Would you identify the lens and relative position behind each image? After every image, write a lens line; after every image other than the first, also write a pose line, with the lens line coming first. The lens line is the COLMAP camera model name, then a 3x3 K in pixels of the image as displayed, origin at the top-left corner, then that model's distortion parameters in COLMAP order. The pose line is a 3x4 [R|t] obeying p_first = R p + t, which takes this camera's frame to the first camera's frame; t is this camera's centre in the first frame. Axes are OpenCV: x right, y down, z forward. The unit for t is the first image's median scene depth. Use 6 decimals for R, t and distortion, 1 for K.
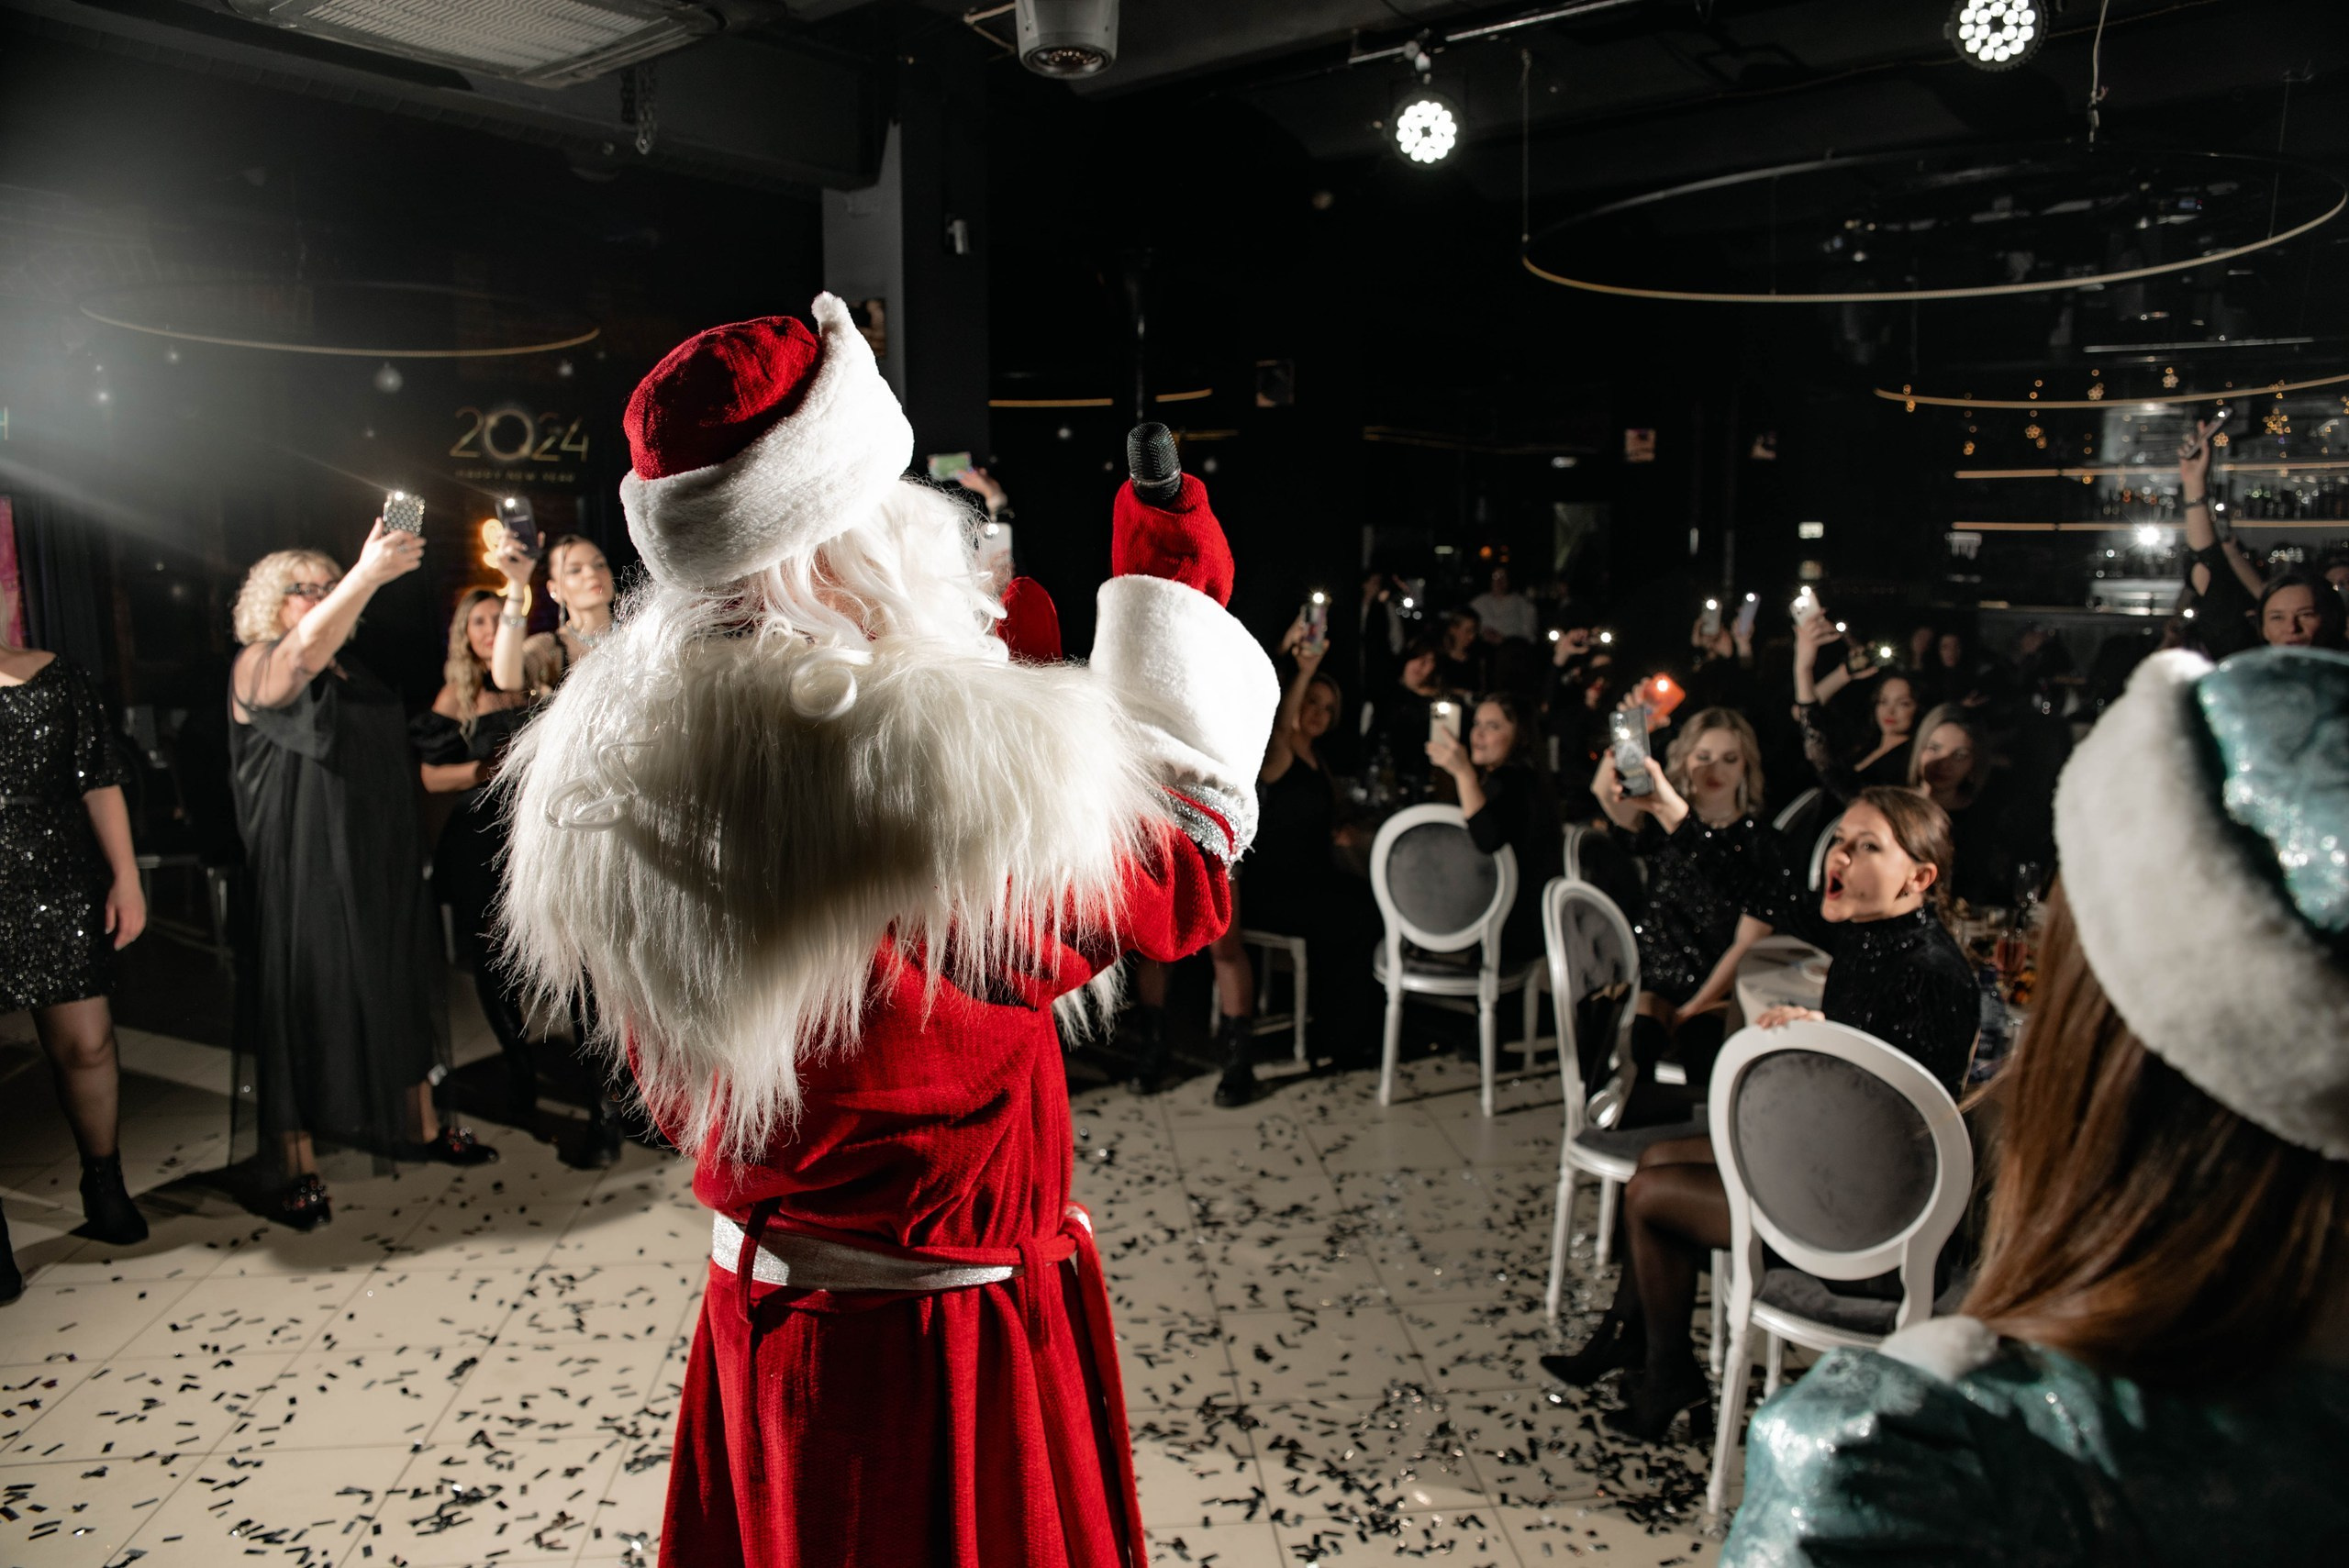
lens RADIAL K [[1590.8, 0, 1175.1], [0, 1590.8, 776.8], [0, 0, 1]] dist [-0.107682, 0.092156]
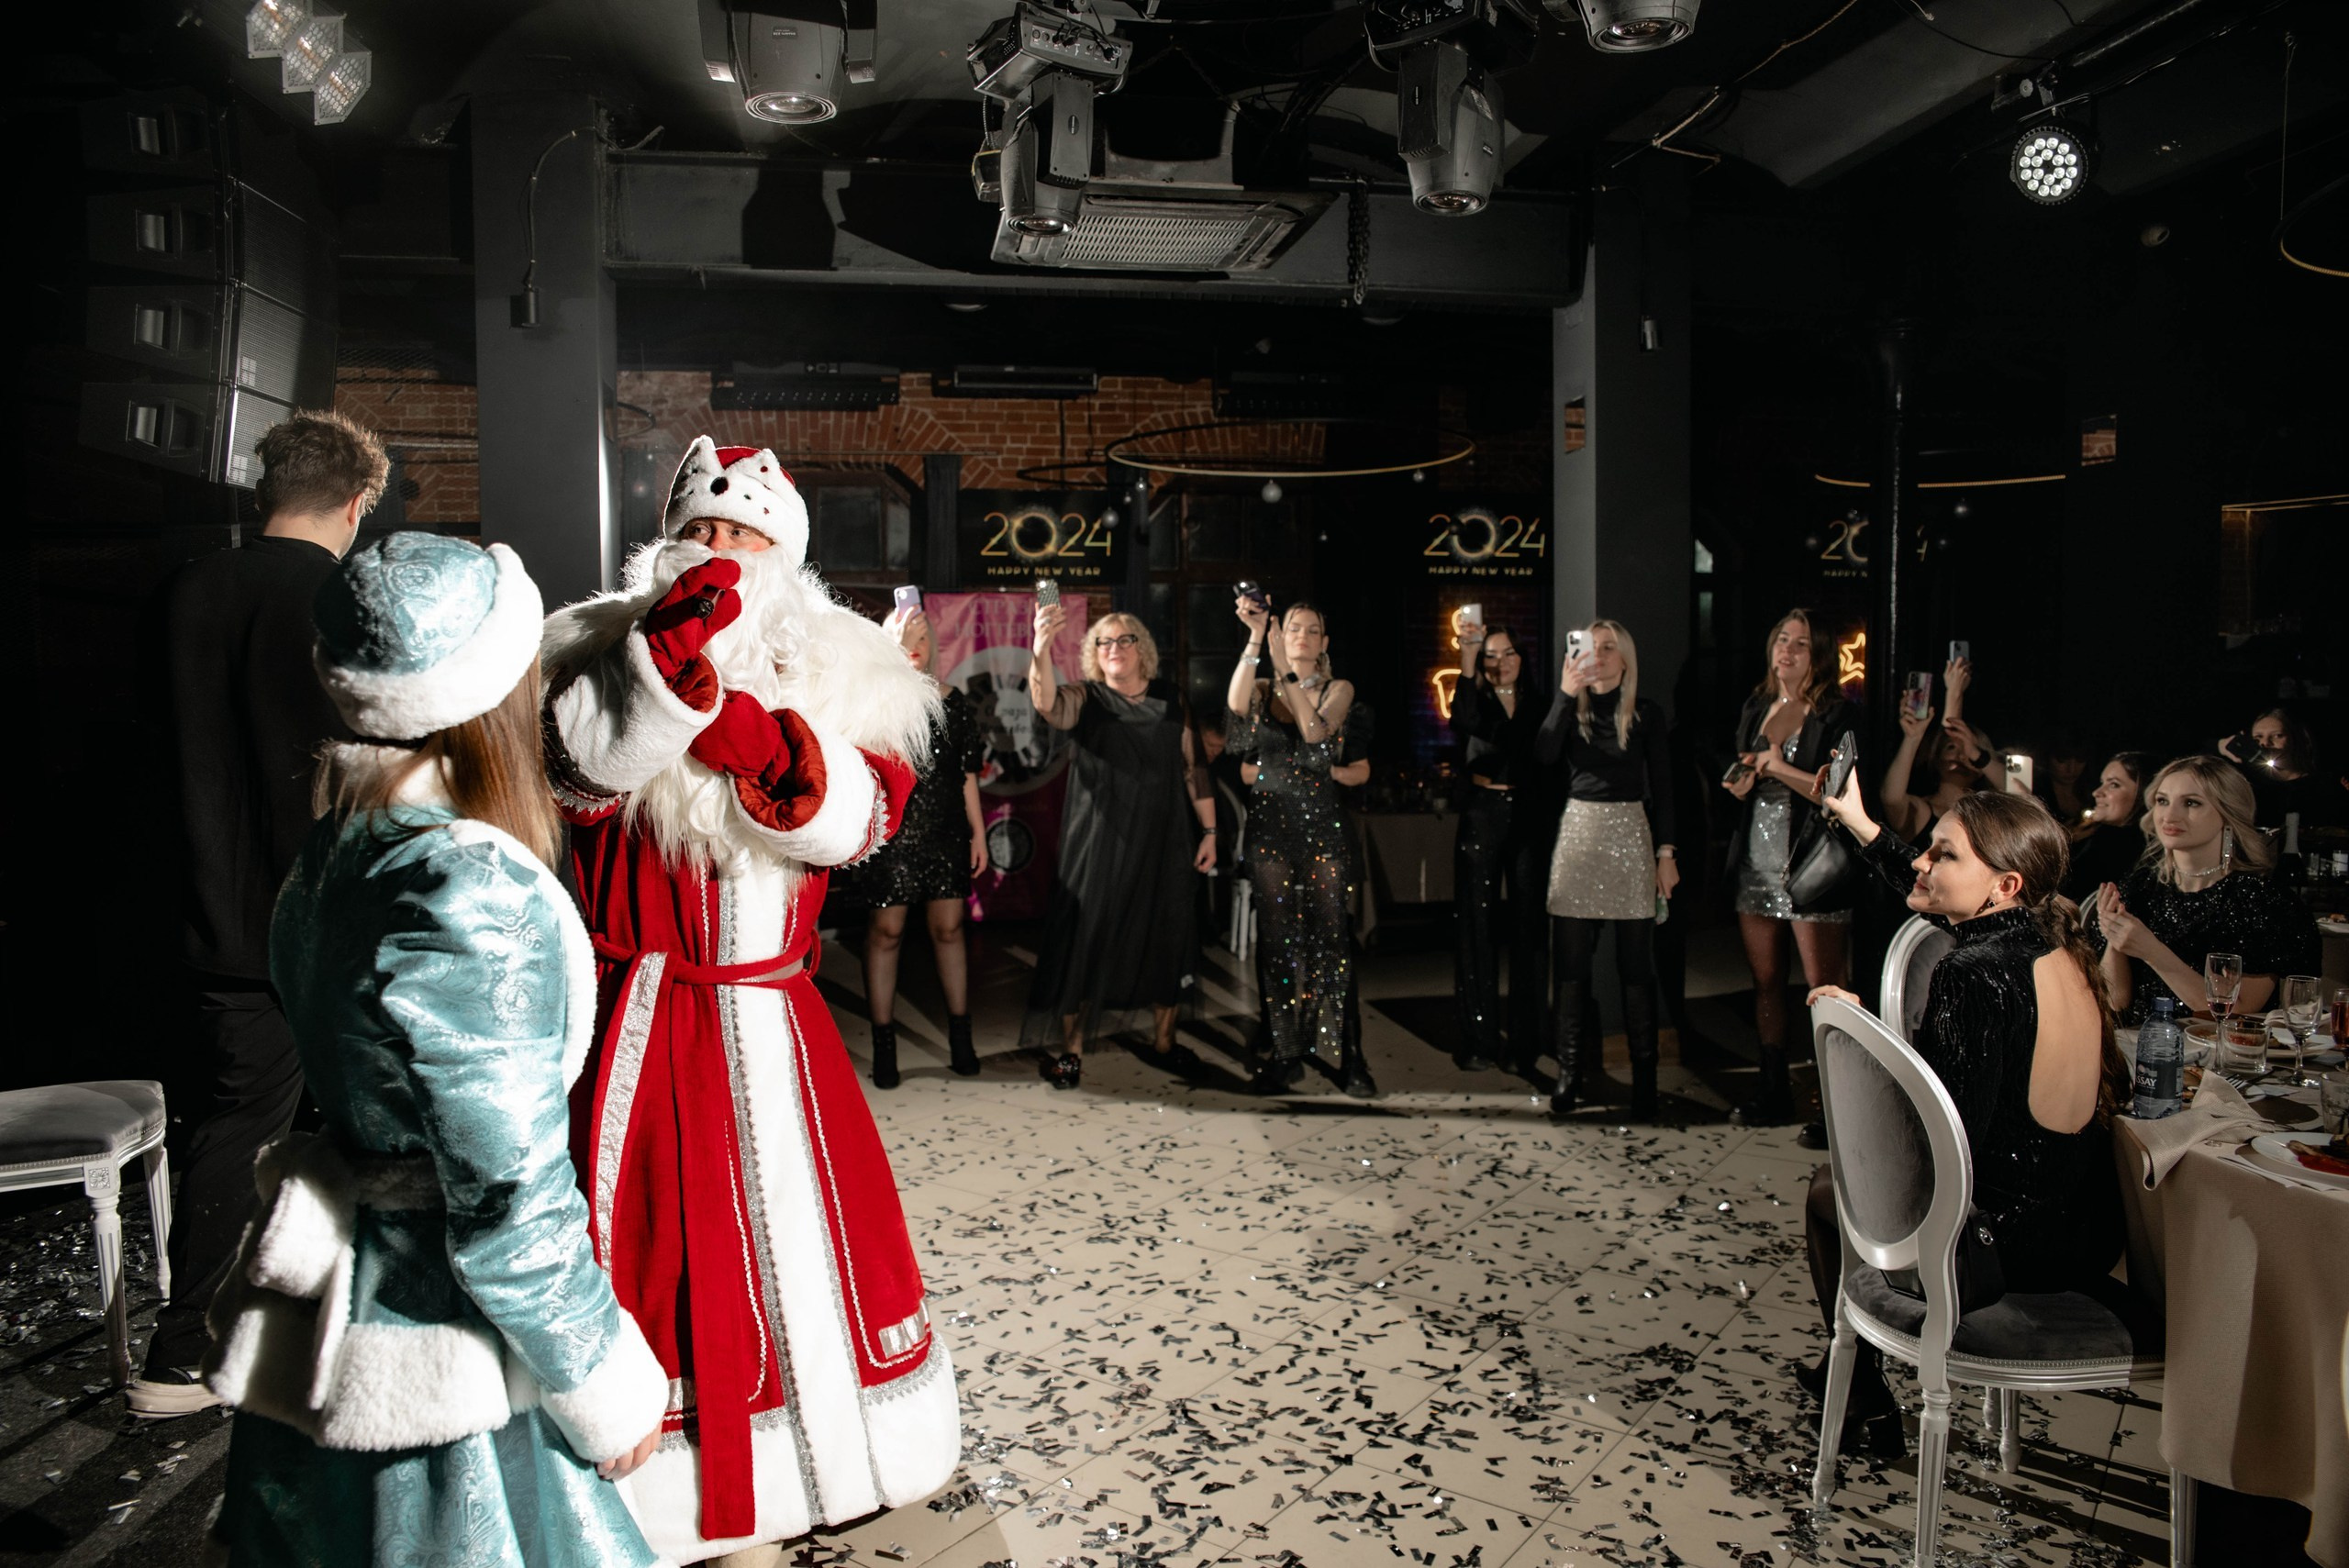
lens RADIAL K [[1546.9, 0, 1176.1], [0, 1546.9, 813.9], [0, 0, 1]] dist [-0.098702, 0.070805]
pose [[0.761505, 0.053731, -0.645928, 0.376197], [-0.077194, 0.996983, -0.008074, 0.036449], [0.643545, 0.056010, 0.763356, -0.033529]]
